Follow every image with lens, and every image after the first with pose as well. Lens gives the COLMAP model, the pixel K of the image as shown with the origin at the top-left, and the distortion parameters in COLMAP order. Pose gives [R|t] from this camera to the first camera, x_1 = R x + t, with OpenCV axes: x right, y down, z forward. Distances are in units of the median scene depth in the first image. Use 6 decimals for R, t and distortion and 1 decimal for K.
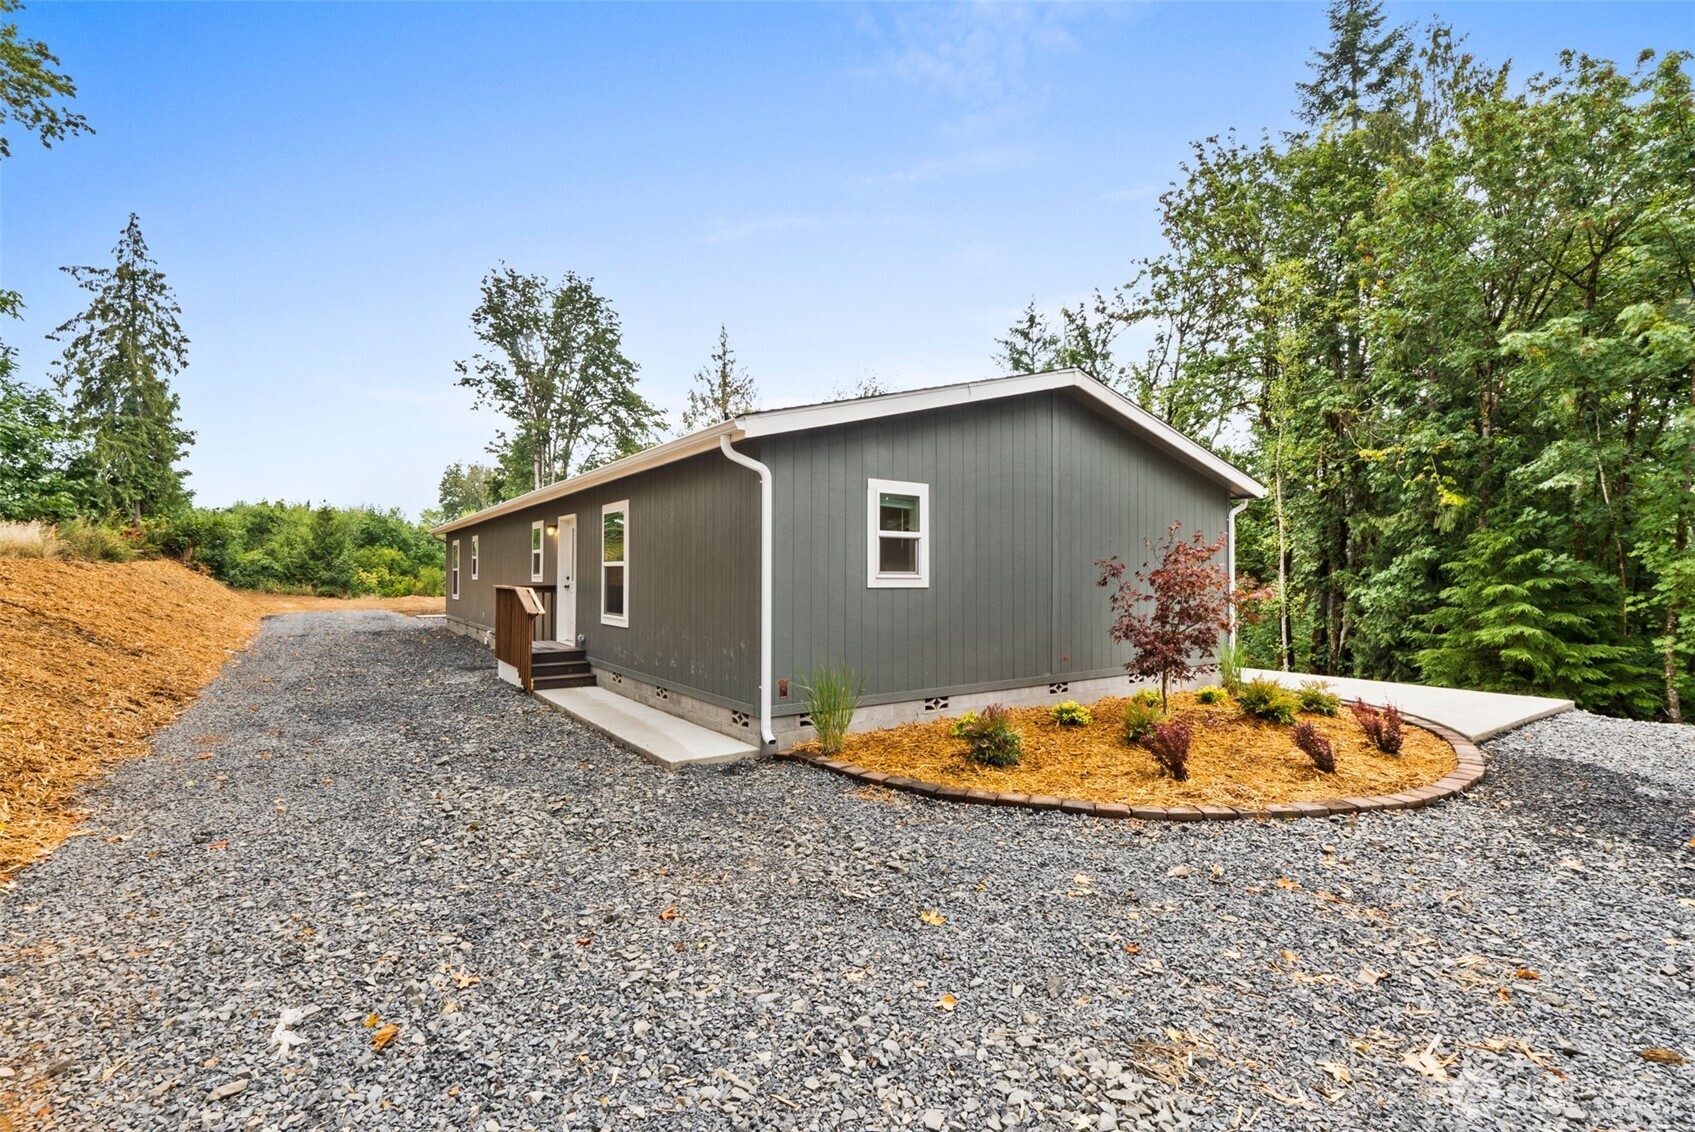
lens RADIAL K [[772.0, 0, 847.5], [0, 772.0, 566.0], [0, 0, 1]] dist [0.000797, 0.000491]
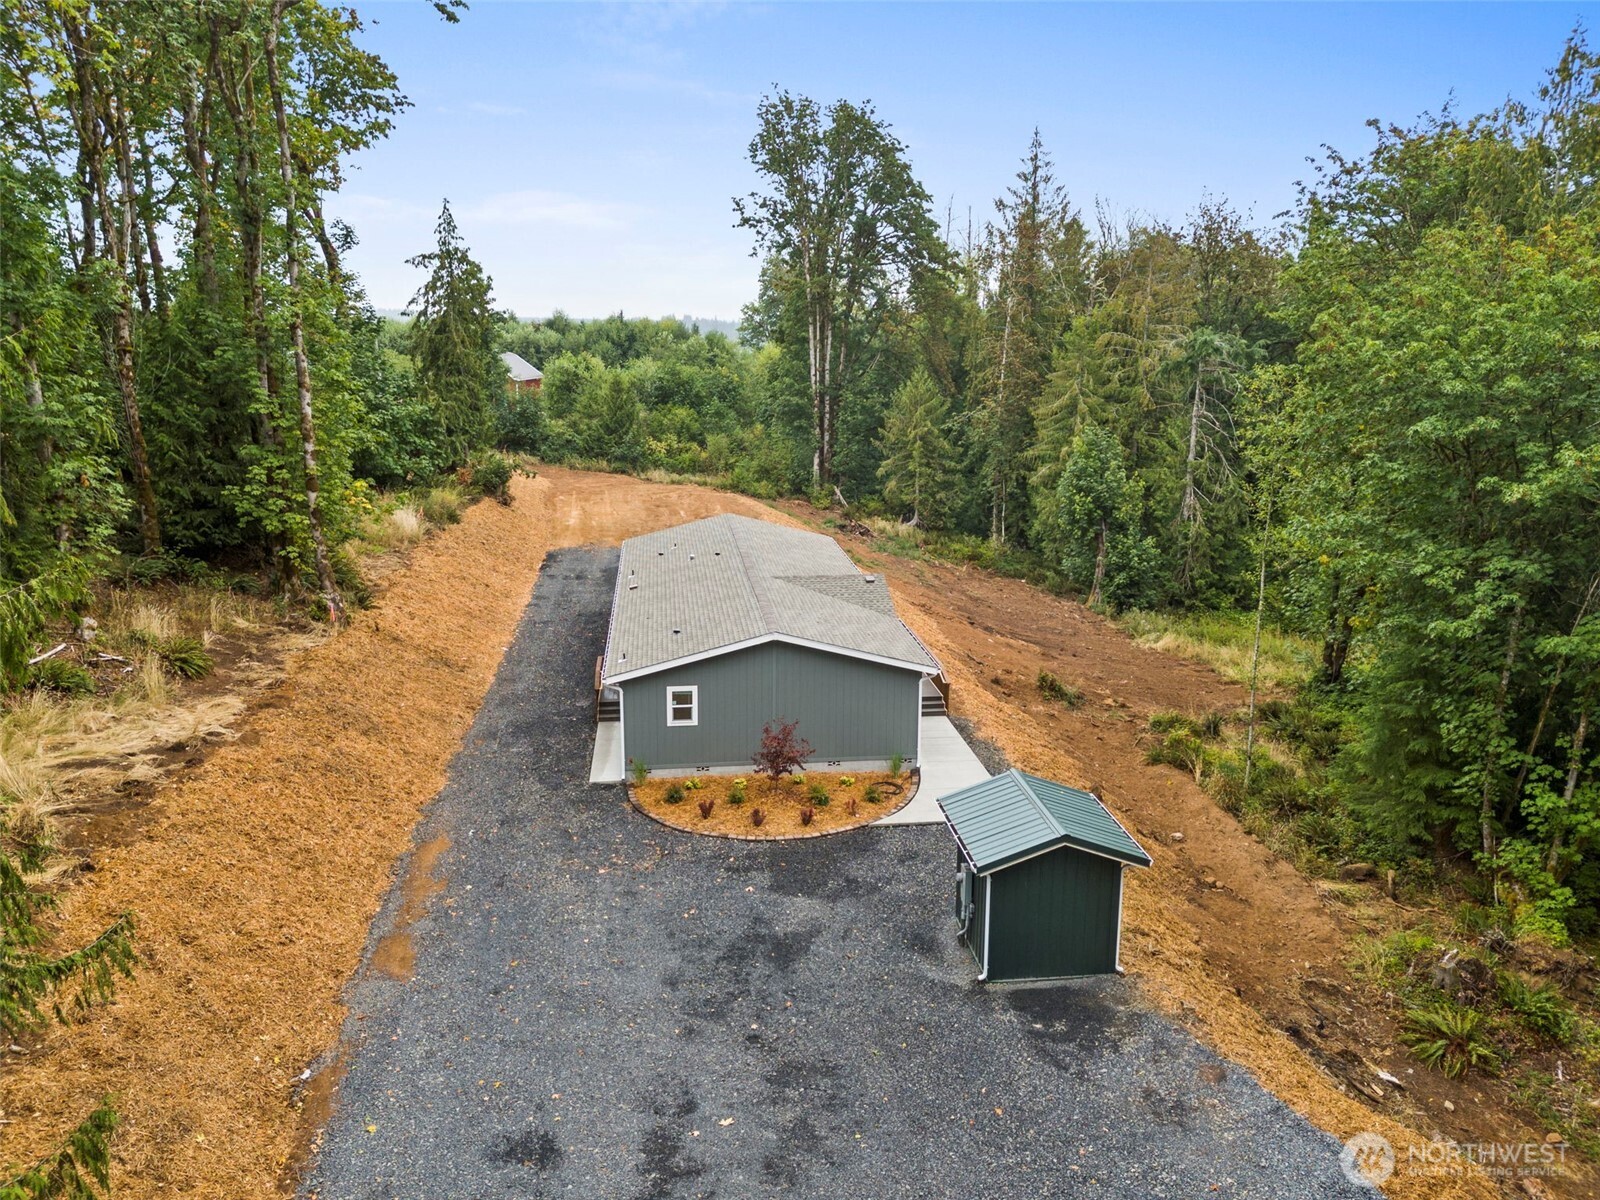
lens RADIAL K [[1213.8, 0, 800.0], [0, 1213.8, 600.0], [0, 0, 1]] dist [0.072279, -0.004921]
pose [[0.880648, 0.106253, -0.461704, 0.260596], [0.003915, 0.972862, 0.231354, -0.153303], [0.473756, -0.205549, 0.856332, -0.256975]]
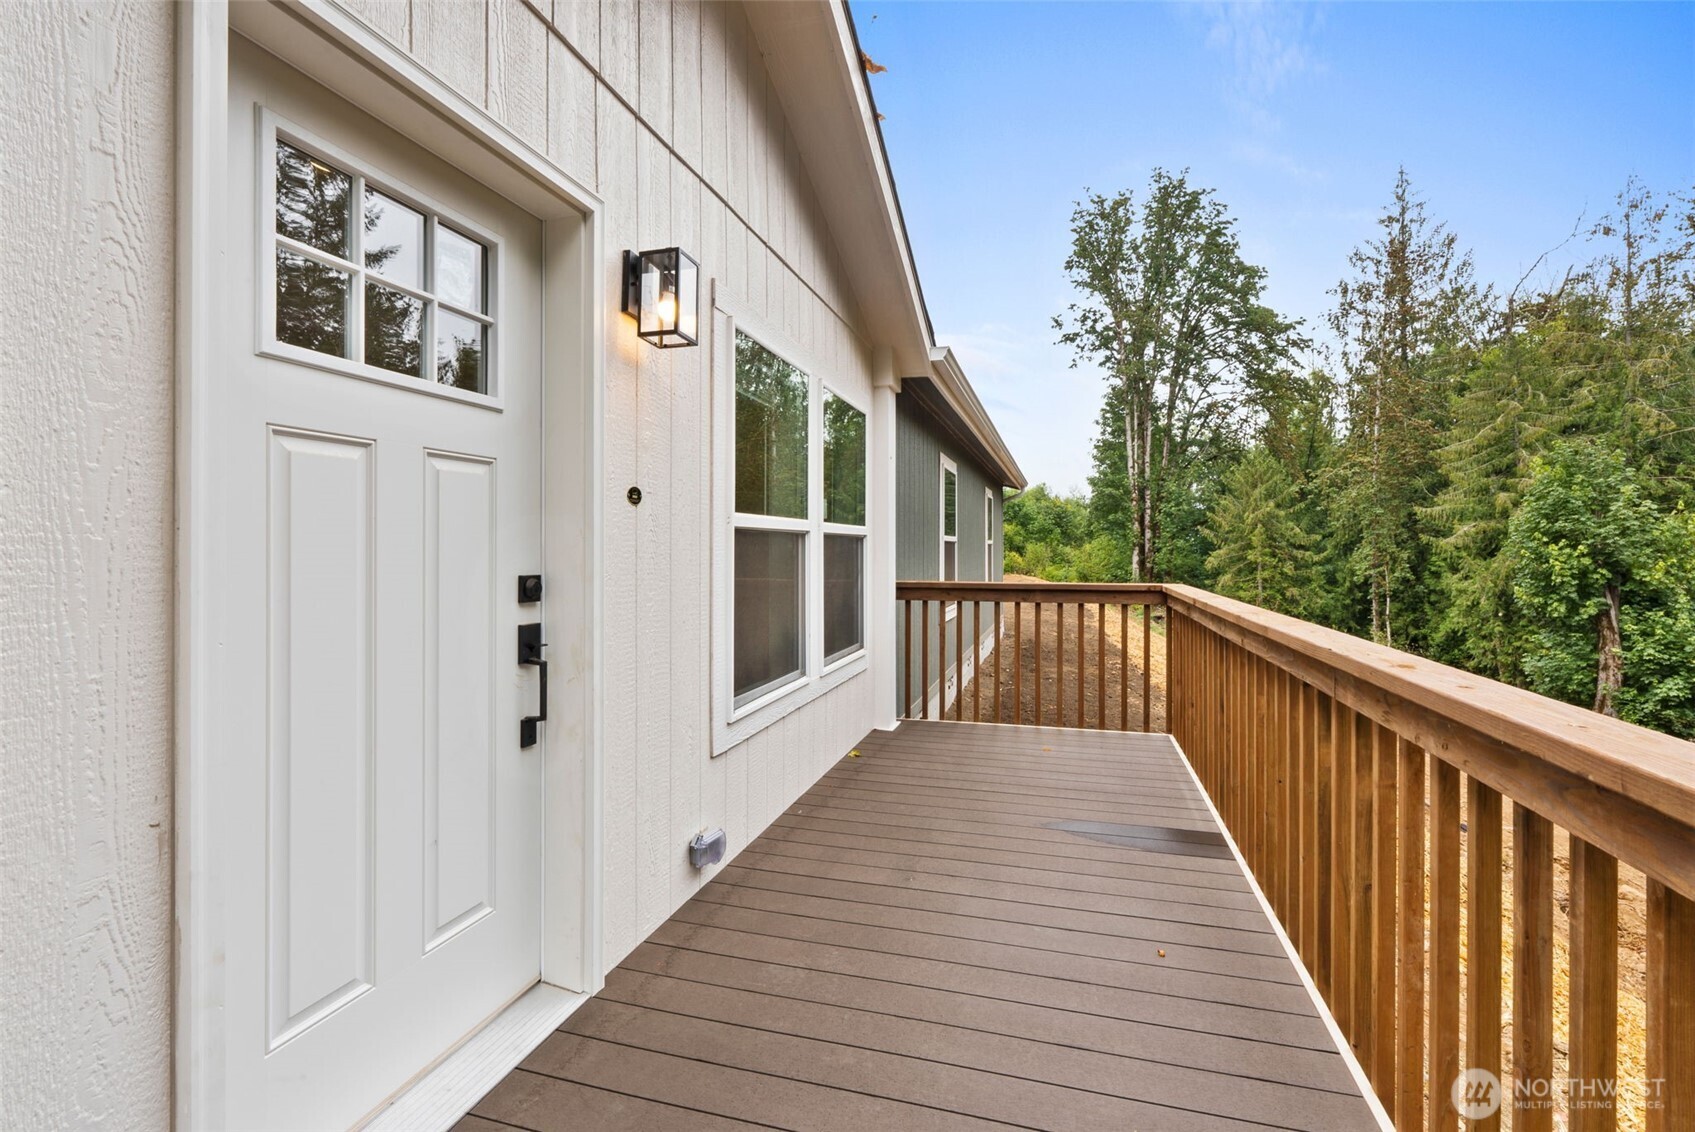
lens RADIAL K [[781.4, 0, 846.5], [0, 781.4, 540.0], [0, 0, 1]] dist [0.001506, 0.000404]
pose [[0.632127, -0.011115, -0.774785, 0.056586], [0.006419, 0.999938, -0.009107, 0.004404], [0.774838, 0.000784, 0.632159, 0.236101]]
